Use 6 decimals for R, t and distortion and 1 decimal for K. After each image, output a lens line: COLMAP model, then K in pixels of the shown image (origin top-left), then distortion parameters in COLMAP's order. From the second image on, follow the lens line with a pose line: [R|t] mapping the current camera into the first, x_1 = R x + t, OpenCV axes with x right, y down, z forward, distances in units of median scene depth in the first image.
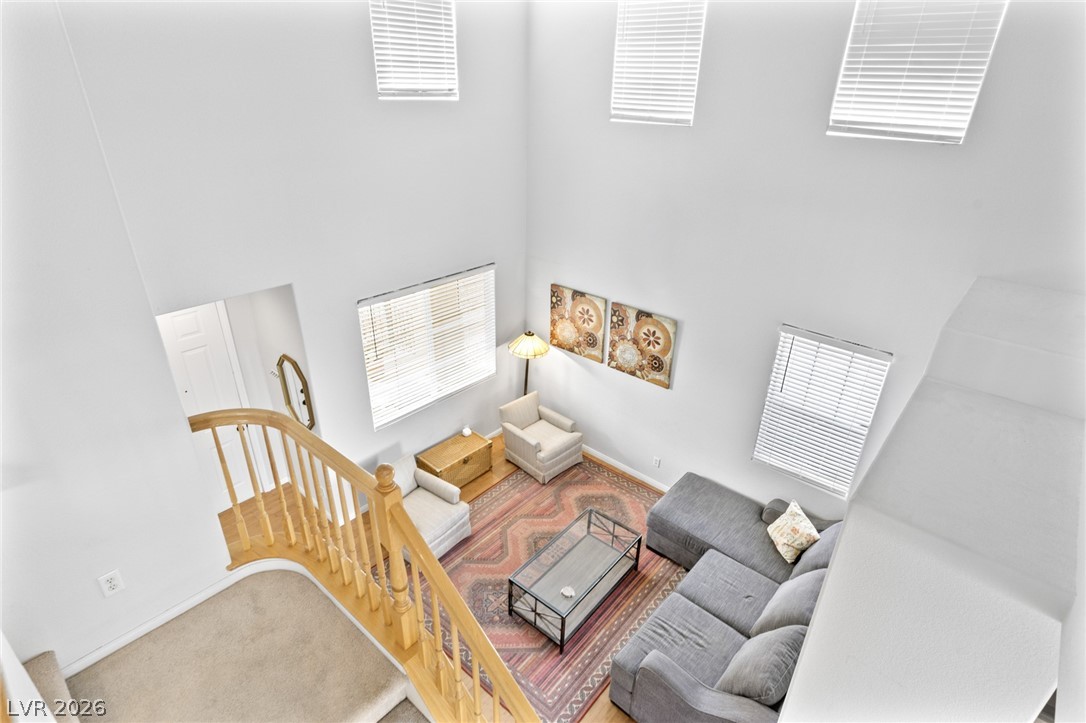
lens RADIAL K [[581.0, 0, 543.0], [0, 581.0, 361.5], [0, 0, 1]] dist [-0.000965, 0.000117]
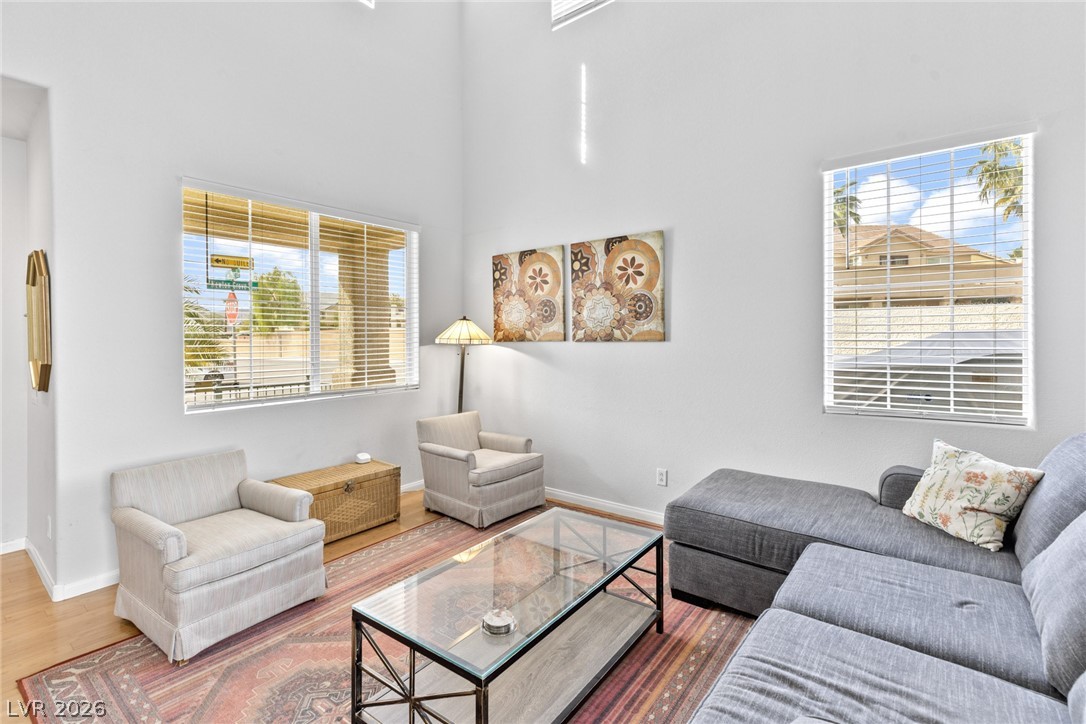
lens RADIAL K [[503.7, 0, 547.5], [0, 503.7, 342.6], [0, 0, 1]] dist [0.005613, -0.000077]
pose [[0.997660, -0.025489, 0.063446, 0.044796], [0.051263, 0.892869, -0.447390, 0.298468], [-0.045246, 0.449595, 0.892086, 0.487279]]
